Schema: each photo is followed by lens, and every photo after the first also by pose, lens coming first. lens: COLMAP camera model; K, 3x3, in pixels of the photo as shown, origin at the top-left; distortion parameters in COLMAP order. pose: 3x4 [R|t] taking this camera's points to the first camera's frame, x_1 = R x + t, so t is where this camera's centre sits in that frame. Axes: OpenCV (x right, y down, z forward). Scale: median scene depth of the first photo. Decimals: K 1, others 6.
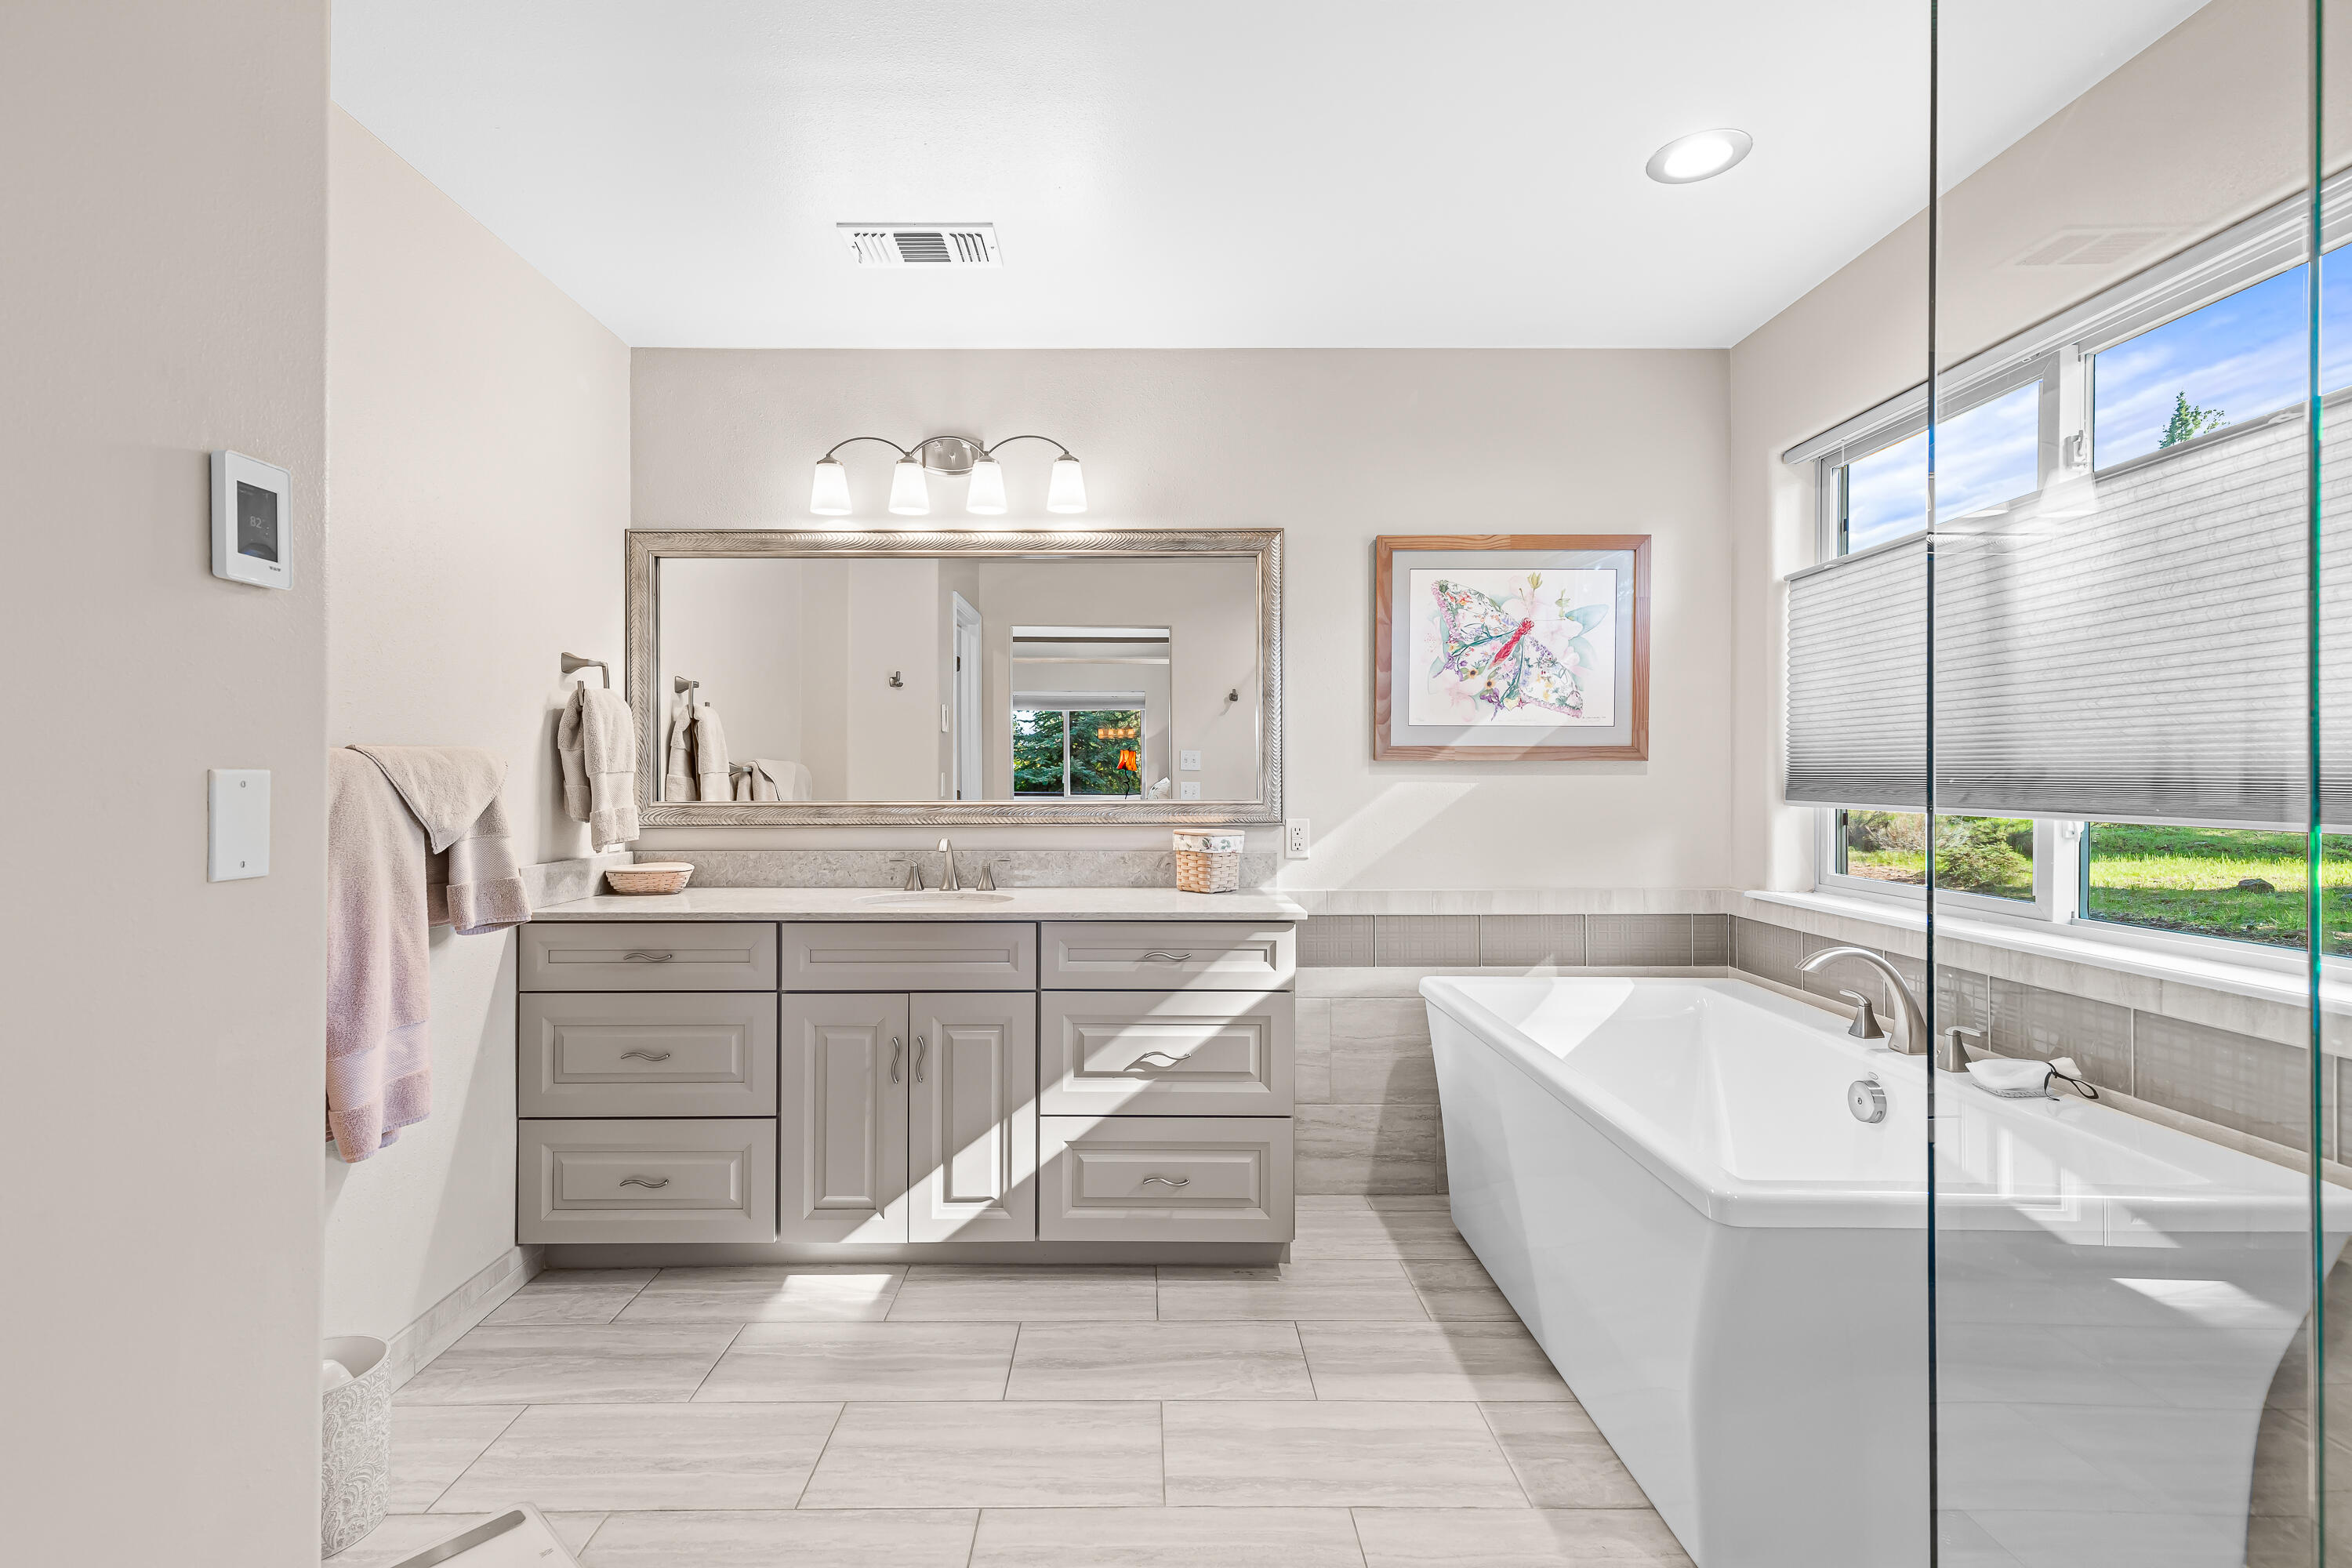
lens RADIAL K [[1080.4, 0, 1170.9], [0, 1080.4, 797.5], [0, 0, 1]] dist [0.002766, 0.000181]
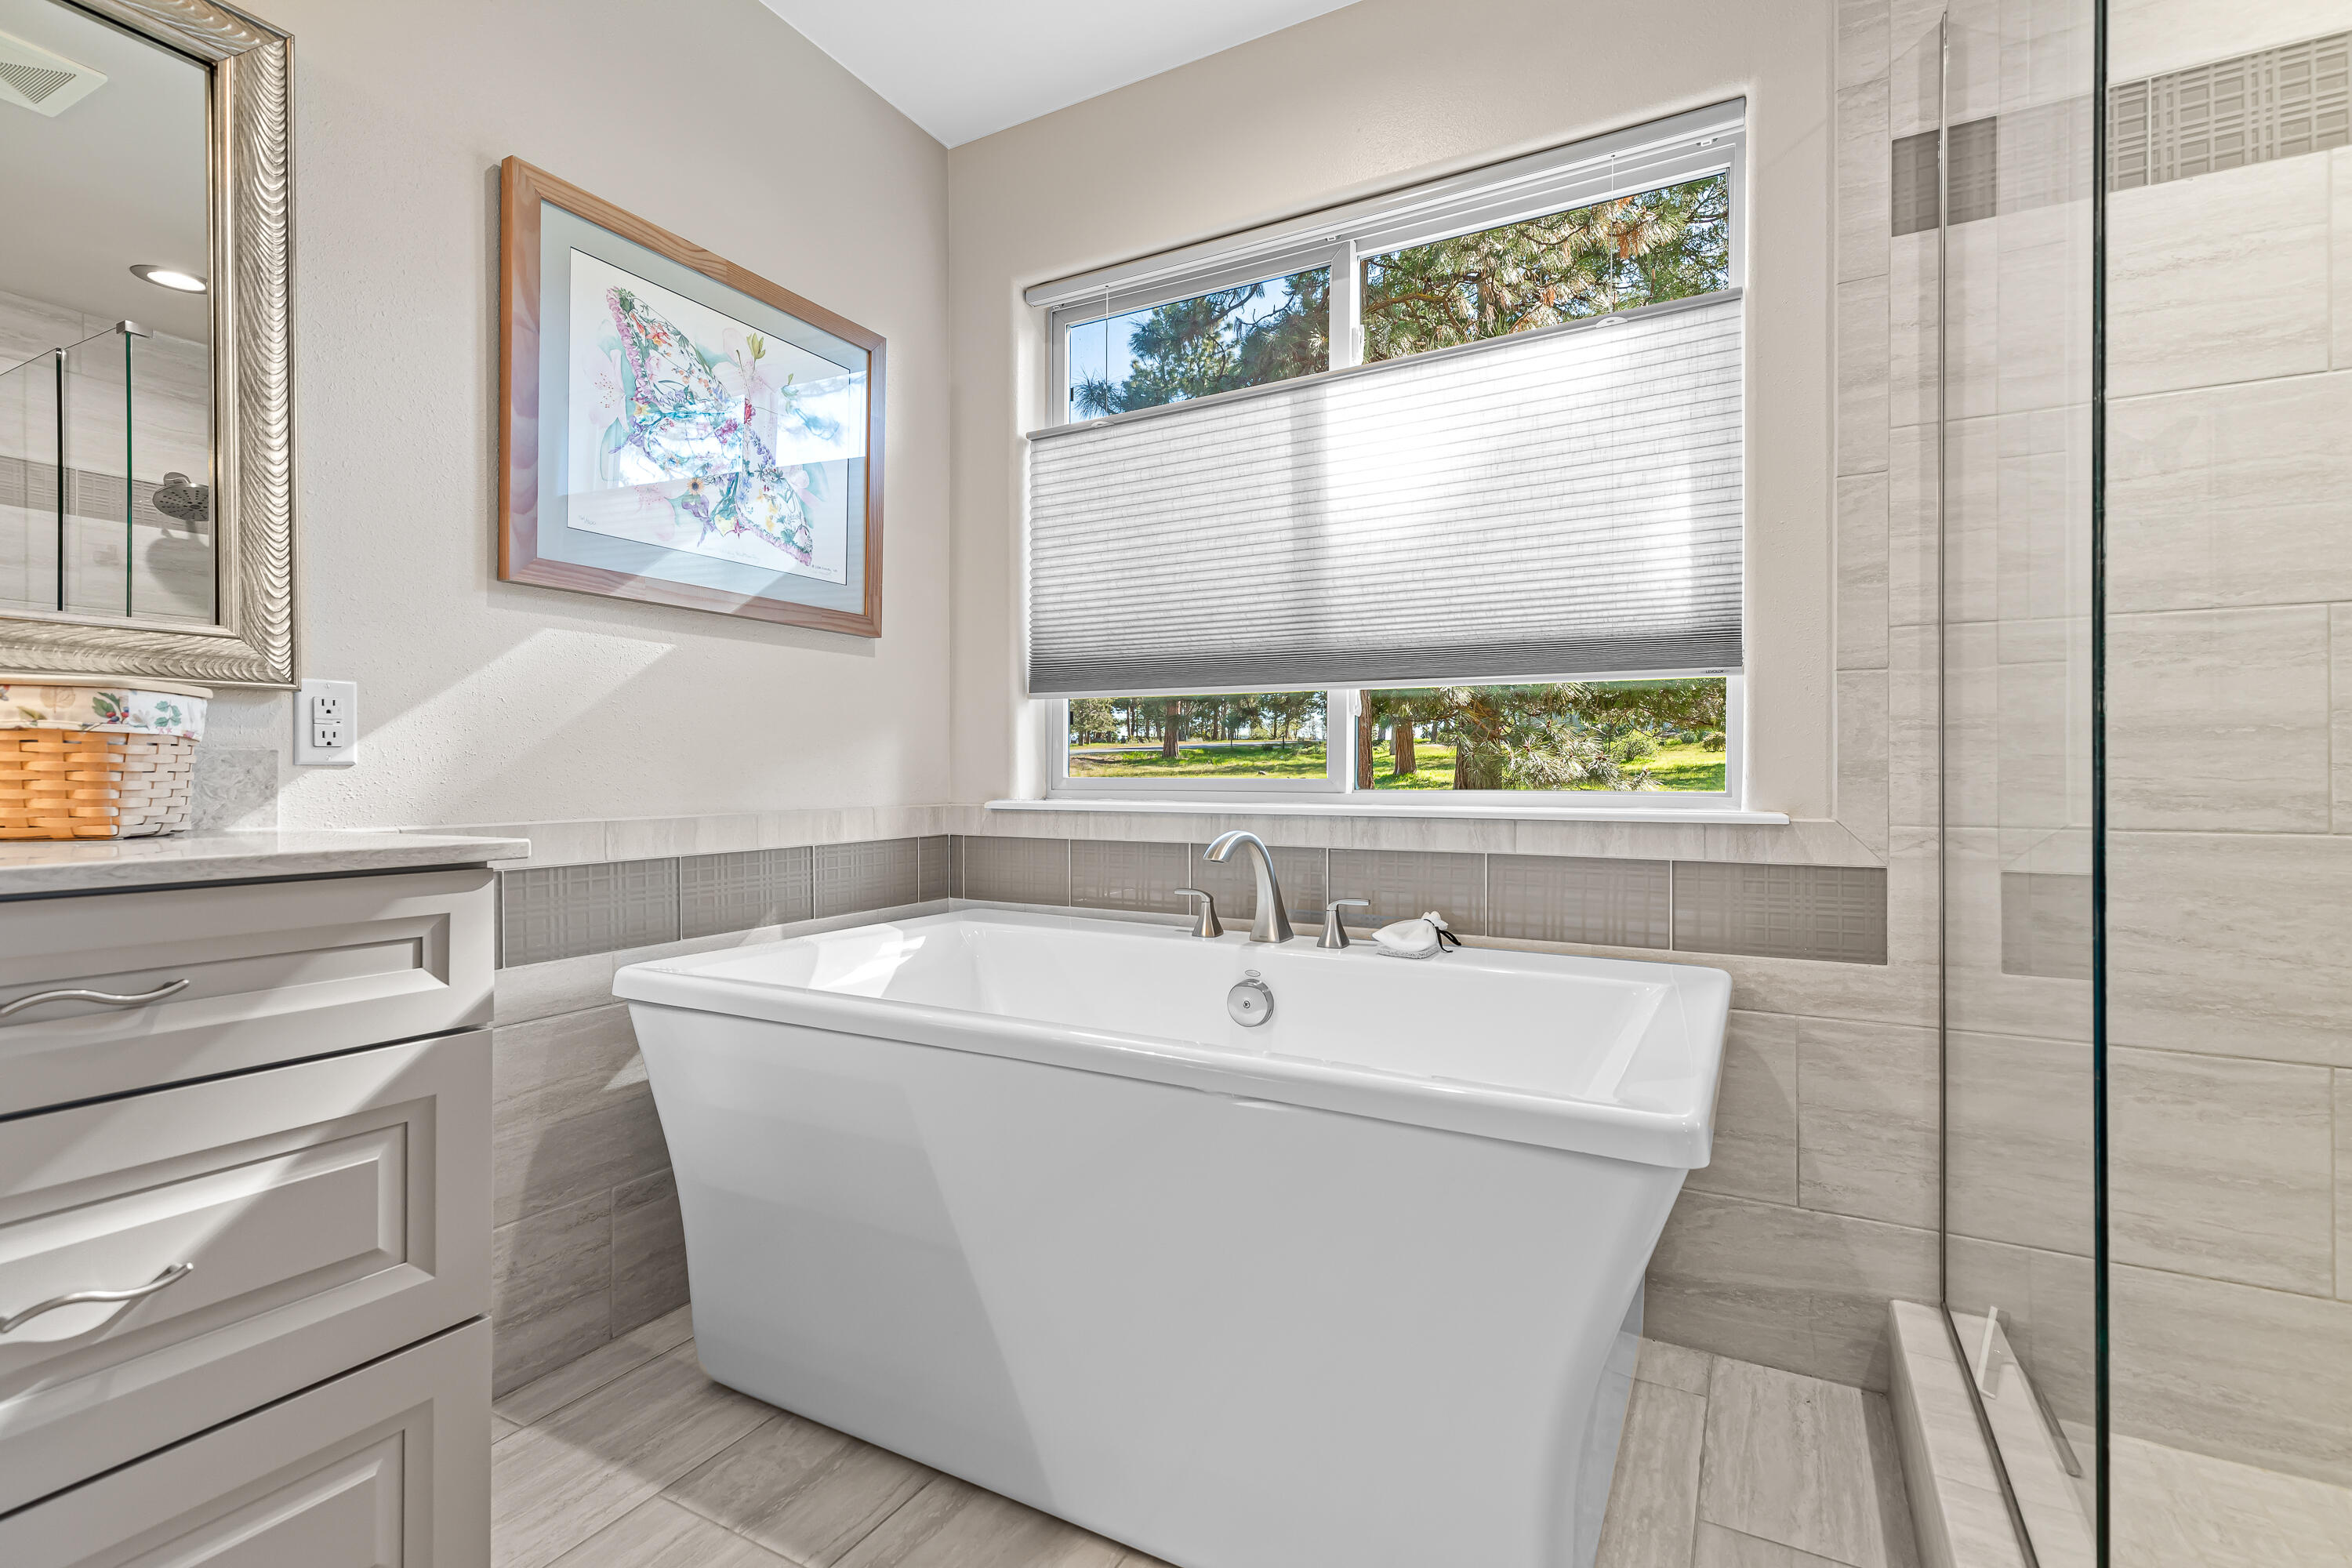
lens RADIAL K [[1059.5, 0, 1176.6], [0, 1059.5, 780.5], [0, 0, 1]] dist [0.008383, -0.000080]
pose [[0.496524, -0.007137, 0.867994, -0.109612], [0.018061, 0.999835, -0.002111, 0.076459], [-0.867835, 0.016725, 0.496570, 0.482164]]
